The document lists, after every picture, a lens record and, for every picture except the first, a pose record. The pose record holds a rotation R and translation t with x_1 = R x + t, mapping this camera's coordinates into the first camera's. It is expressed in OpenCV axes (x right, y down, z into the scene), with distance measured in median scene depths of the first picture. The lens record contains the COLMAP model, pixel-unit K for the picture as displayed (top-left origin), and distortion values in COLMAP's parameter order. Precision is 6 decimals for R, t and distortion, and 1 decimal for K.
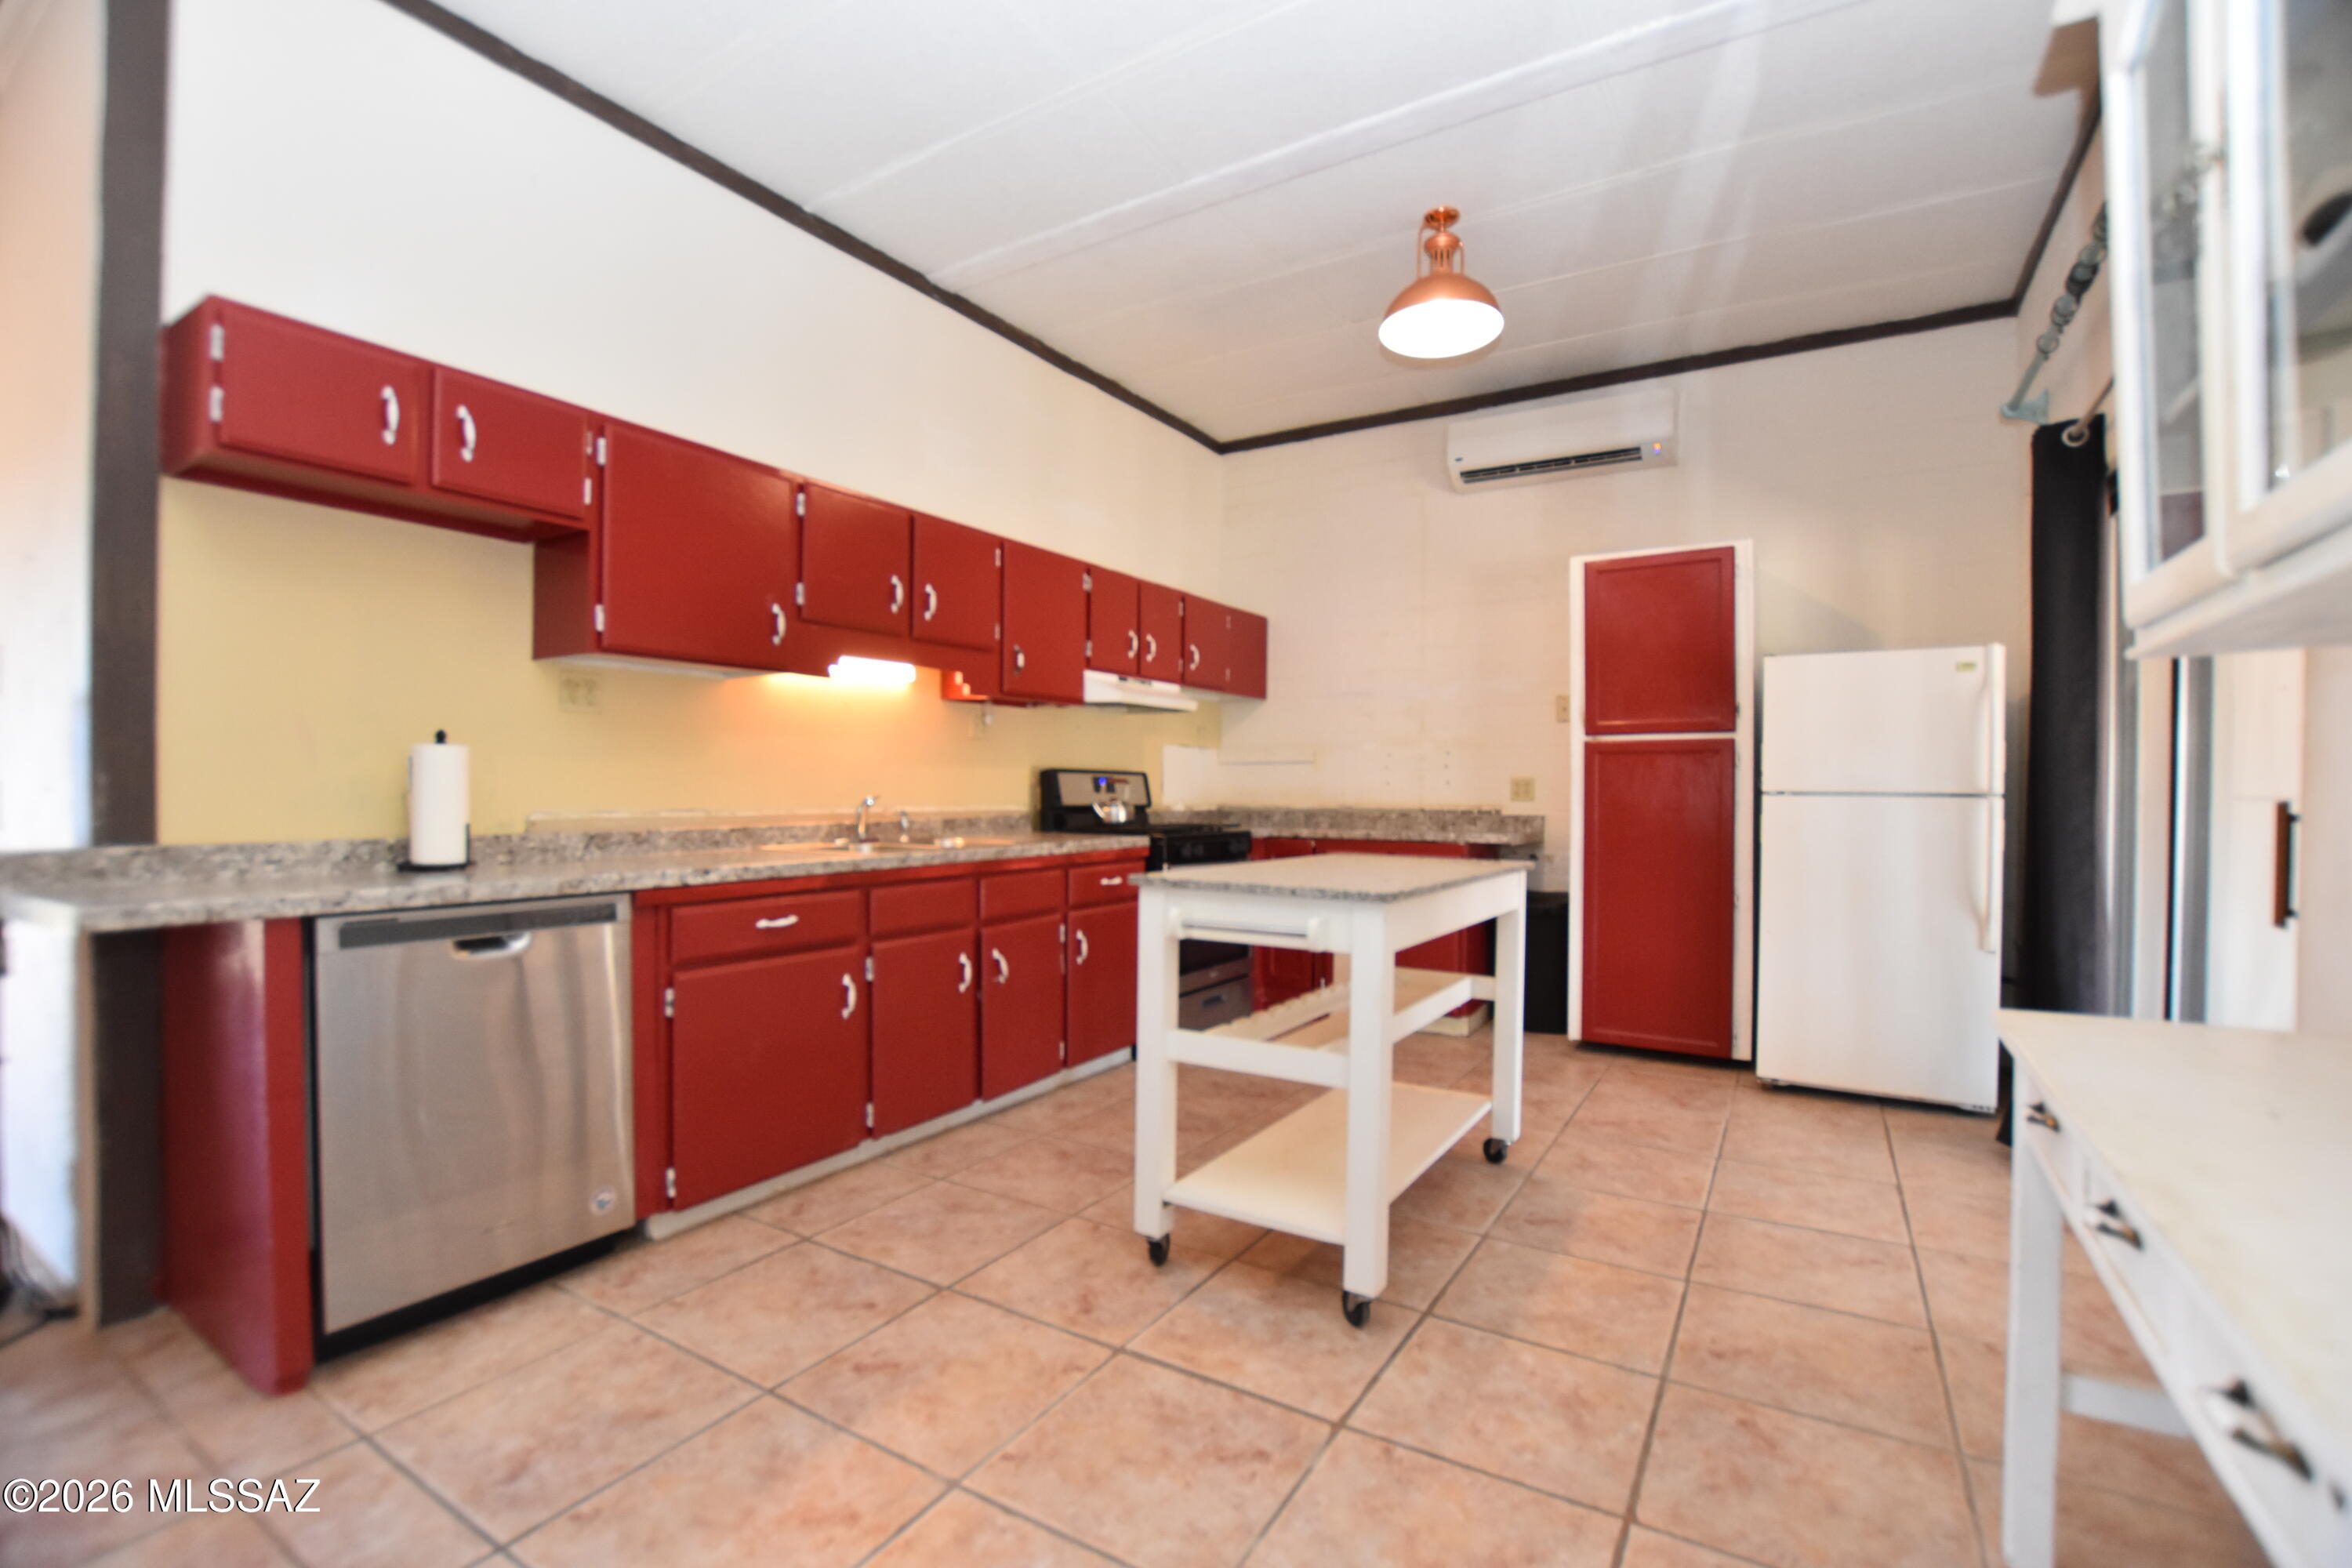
lens RADIAL K [[1037.0, 0, 1172.2], [0, 1037.0, 791.8], [0, 0, 1]] dist [-0.029934, 0.001923]
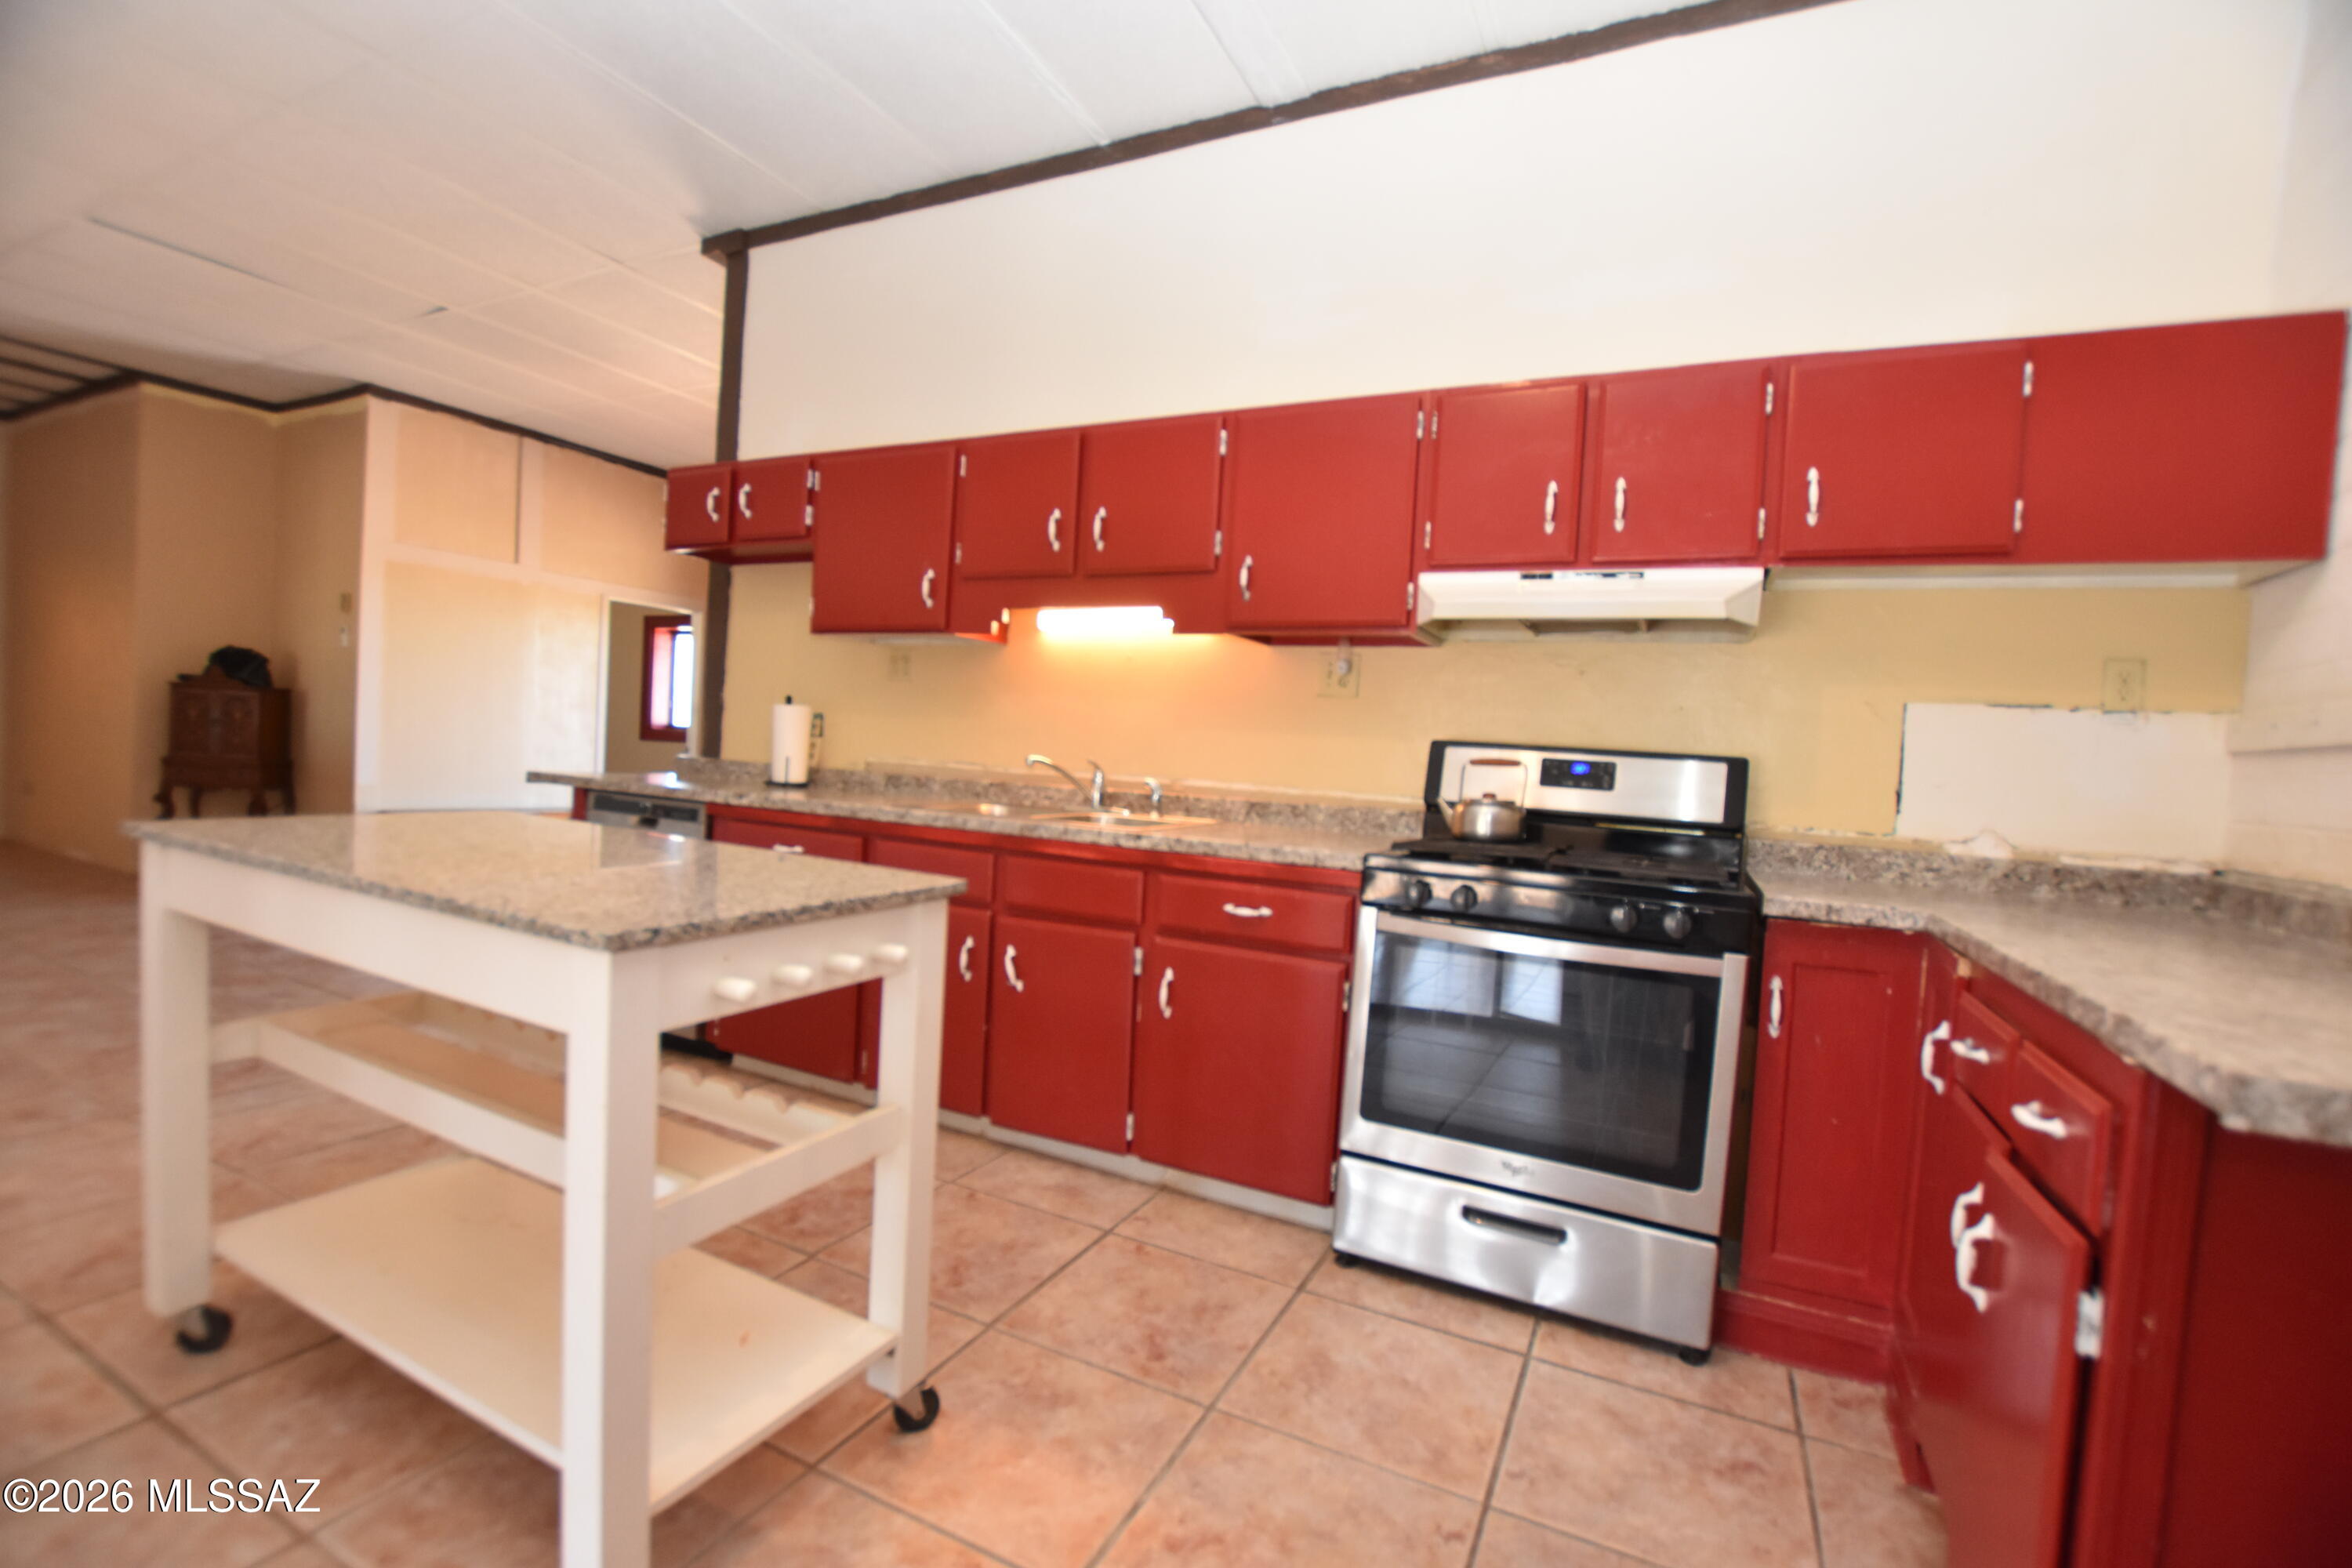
lens RADIAL K [[1037.0, 0, 1167.8], [0, 1037.0, 793.4], [0, 0, 1]] dist [-0.029934, 0.001923]
pose [[0.094198, 0.040977, -0.994710, 0.736745], [-0.063334, 0.997375, 0.035089, -0.003367], [0.993537, 0.059693, 0.096546, 1.189423]]
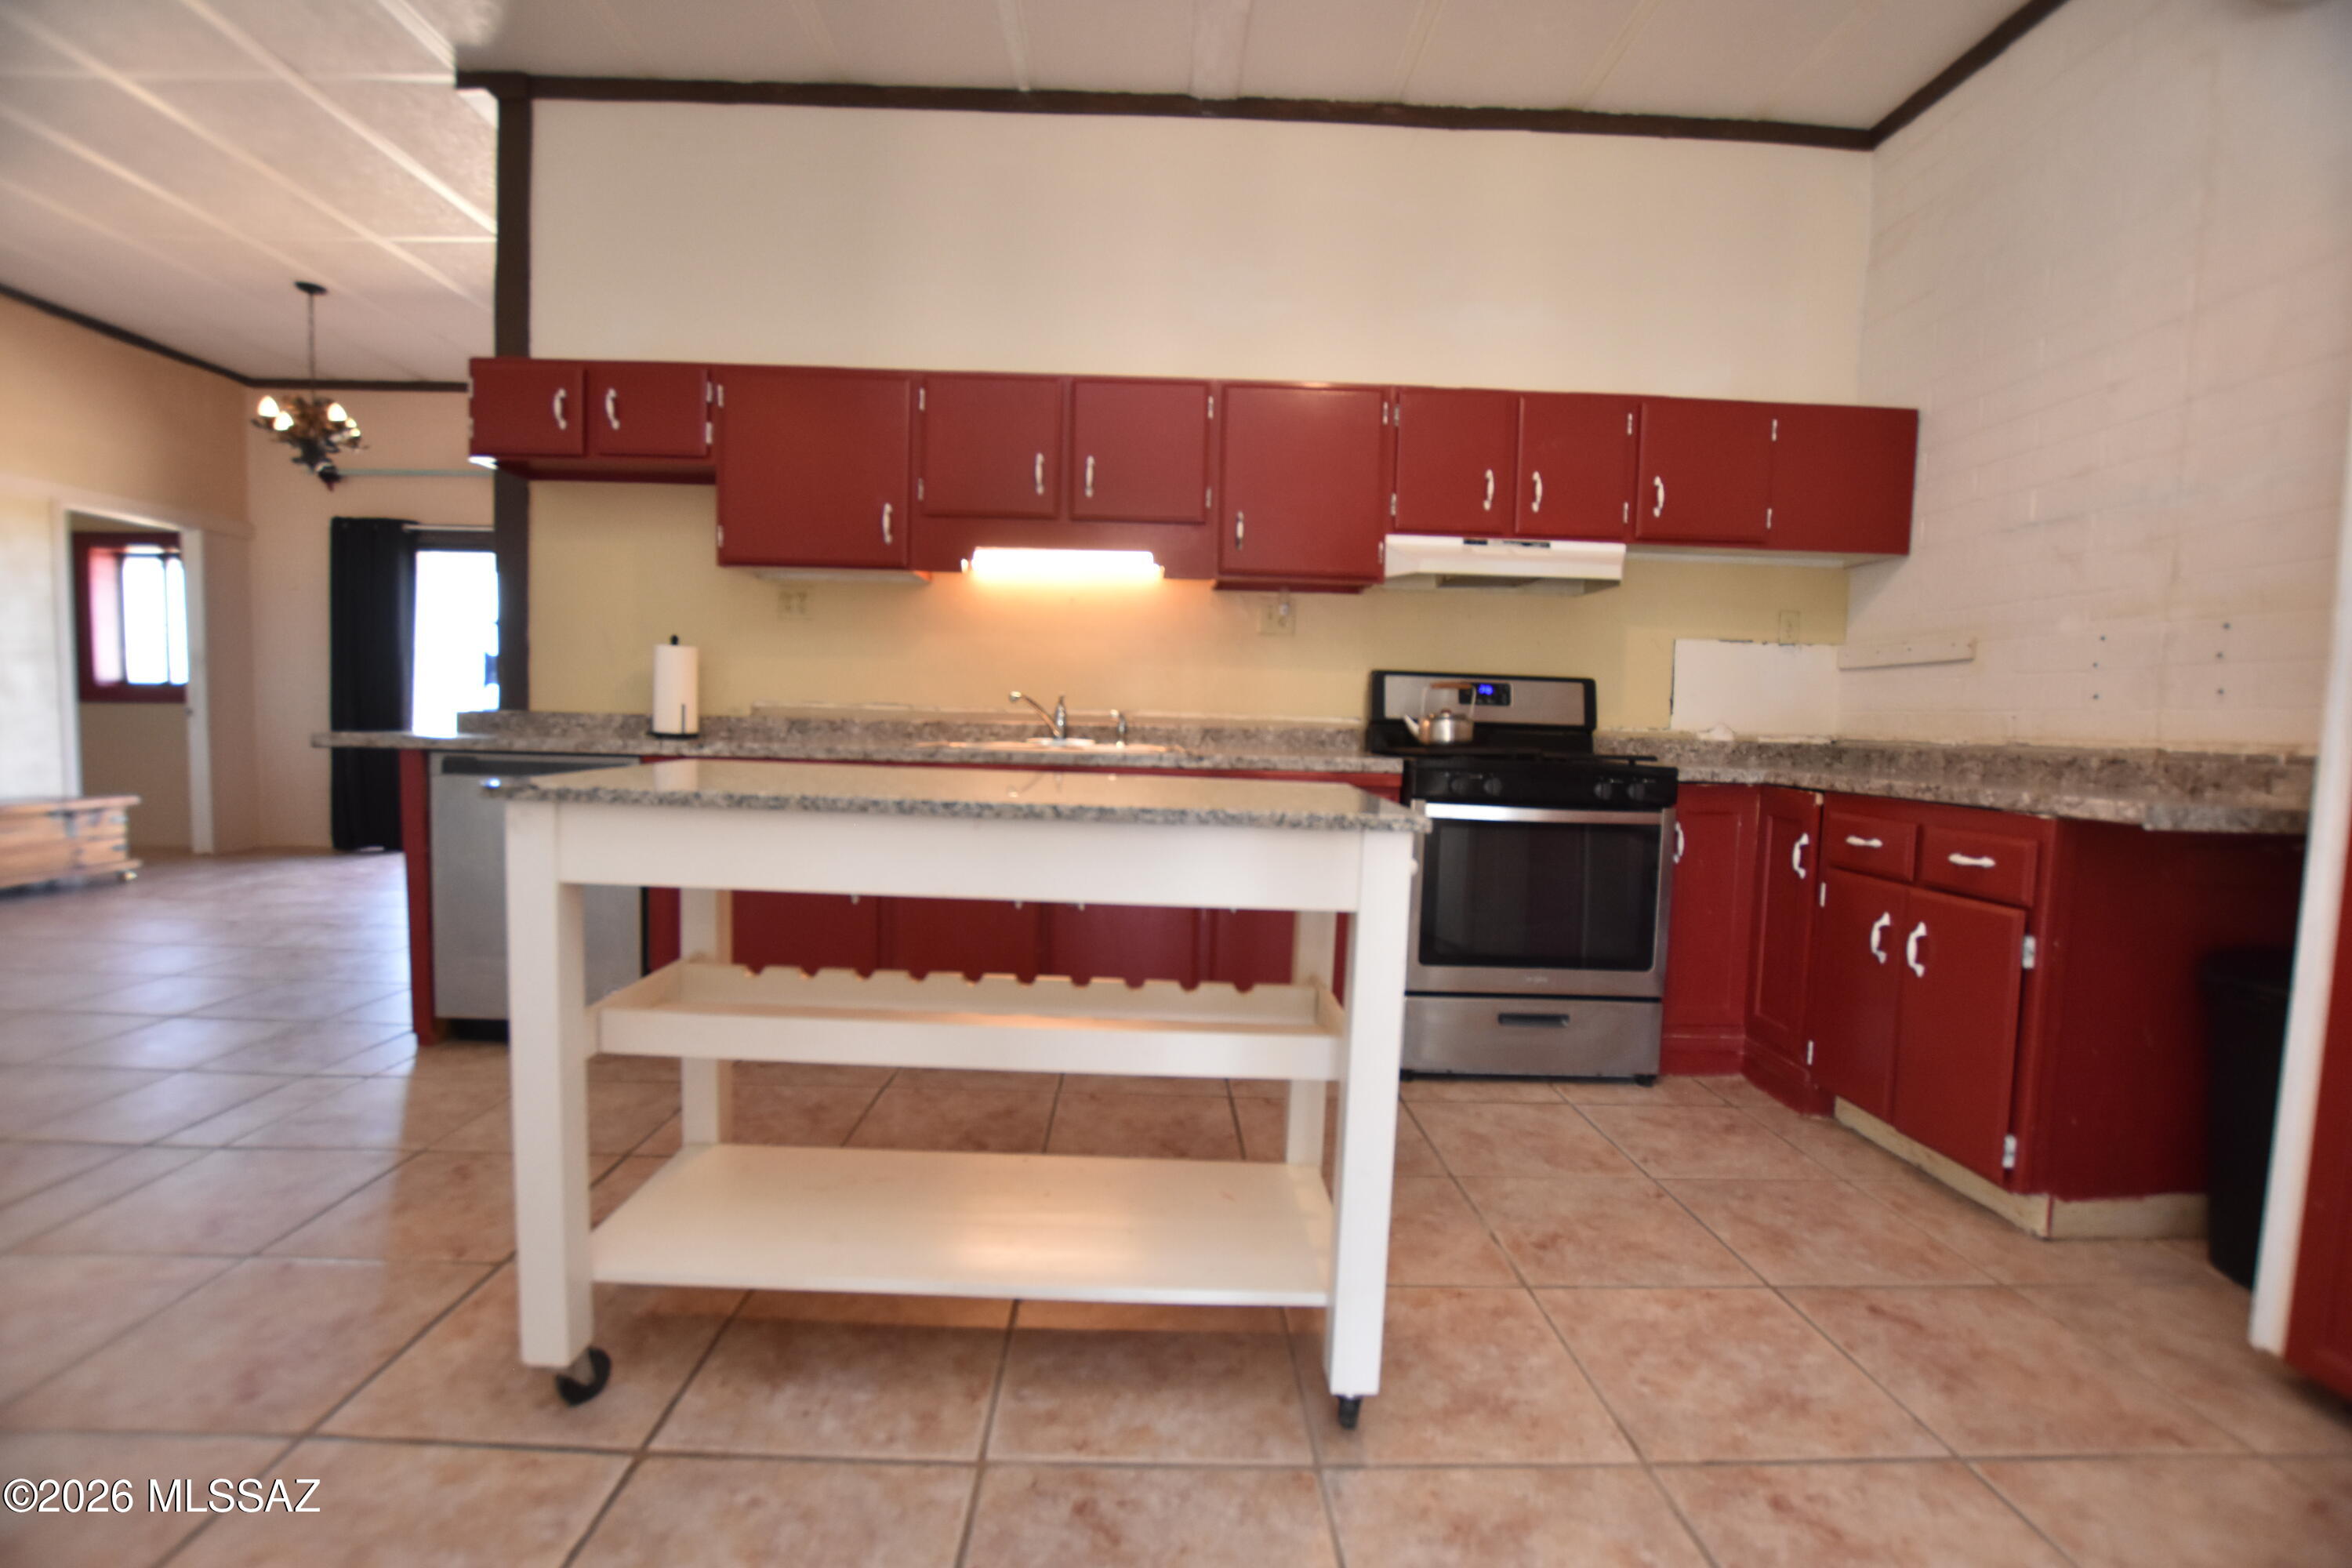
lens RADIAL K [[1037.0, 0, 1166.6], [0, 1037.0, 793.4], [0, 0, 1]] dist [-0.029934, 0.001923]
pose [[0.546632, 0.071186, -0.834342, 0.678342], [-0.028321, 0.997382, 0.066541, 0.033401], [0.836894, -0.012744, 0.547217, 0.682613]]
